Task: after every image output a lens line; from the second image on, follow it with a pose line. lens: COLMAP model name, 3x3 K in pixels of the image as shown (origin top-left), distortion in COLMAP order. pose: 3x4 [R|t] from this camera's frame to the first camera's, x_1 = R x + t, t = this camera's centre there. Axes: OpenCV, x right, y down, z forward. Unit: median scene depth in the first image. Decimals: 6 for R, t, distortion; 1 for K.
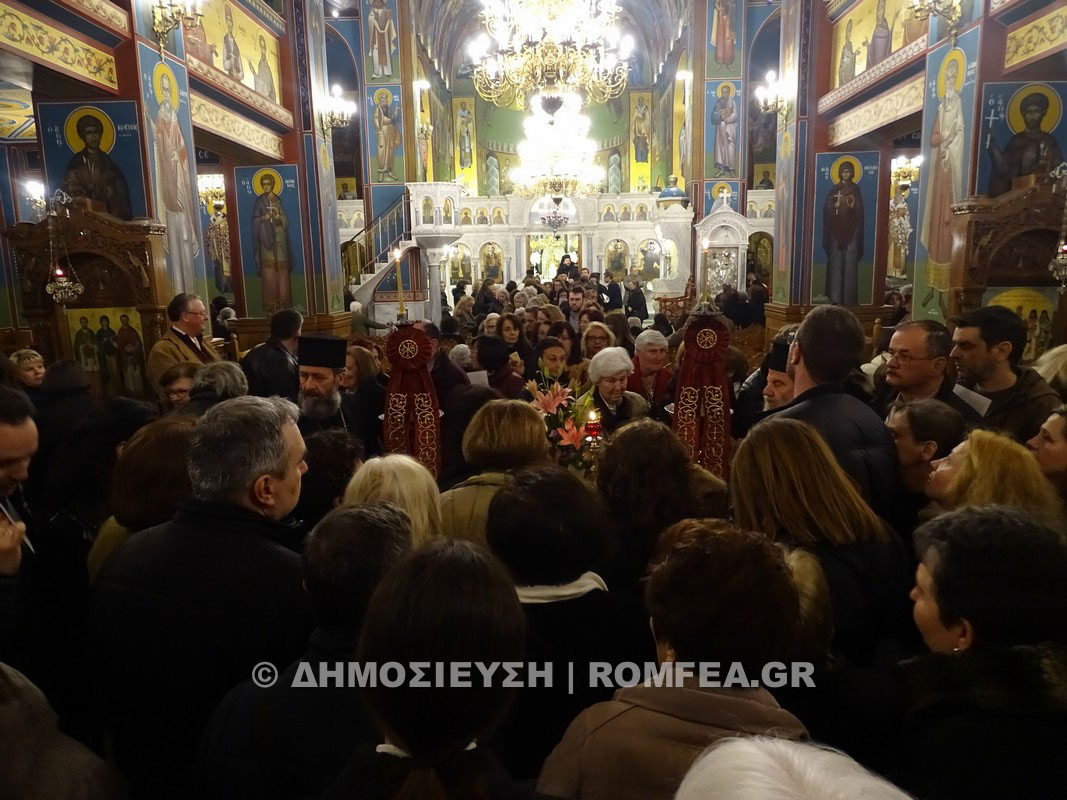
lens RADIAL K [[726.6, 0, 533.5], [0, 726.6, 400.0], [0, 0, 1]] dist [-0.034371, 0.004737]
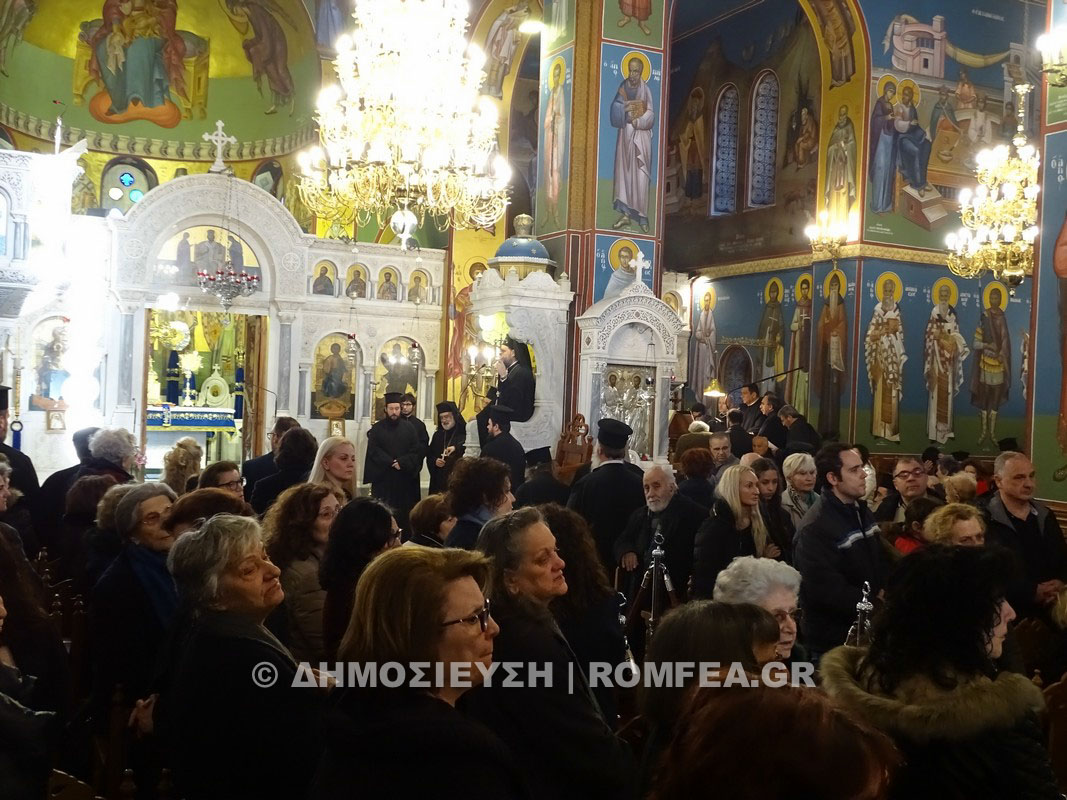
lens RADIAL K [[1219.0, 0, 533.5], [0, 1219.0, 400.0], [0, 0, 1]] dist [0.013801, 0.037774]
pose [[0.888308, 0.060057, 0.455304, -0.308685], [0.020441, 0.985260, -0.169840, -0.079920], [-0.458792, 0.160177, 0.873987, 0.520014]]
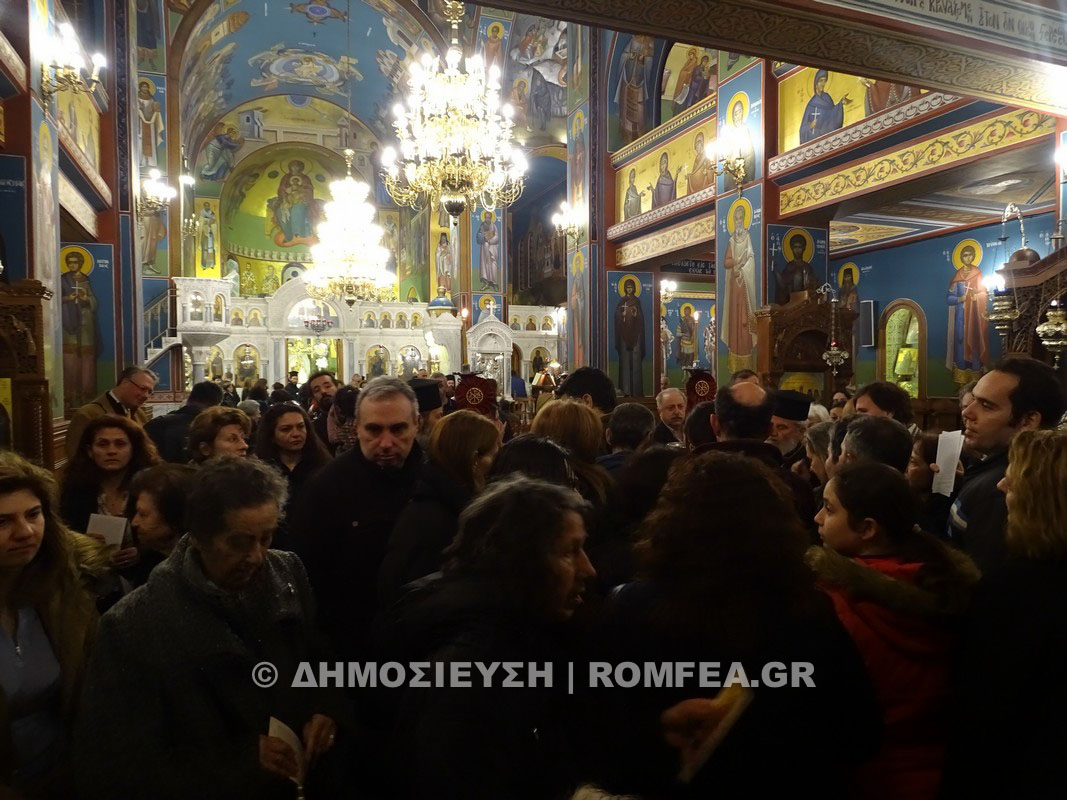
lens RADIAL K [[726.6, 0, 533.5], [0, 726.6, 400.0], [0, 0, 1]] dist [-0.034371, 0.004737]
pose [[0.921411, 0.003323, 0.388576, -0.180331], [0.056994, 0.987994, -0.143597, 0.034814], [-0.384388, 0.154458, 0.910159, -0.020320]]
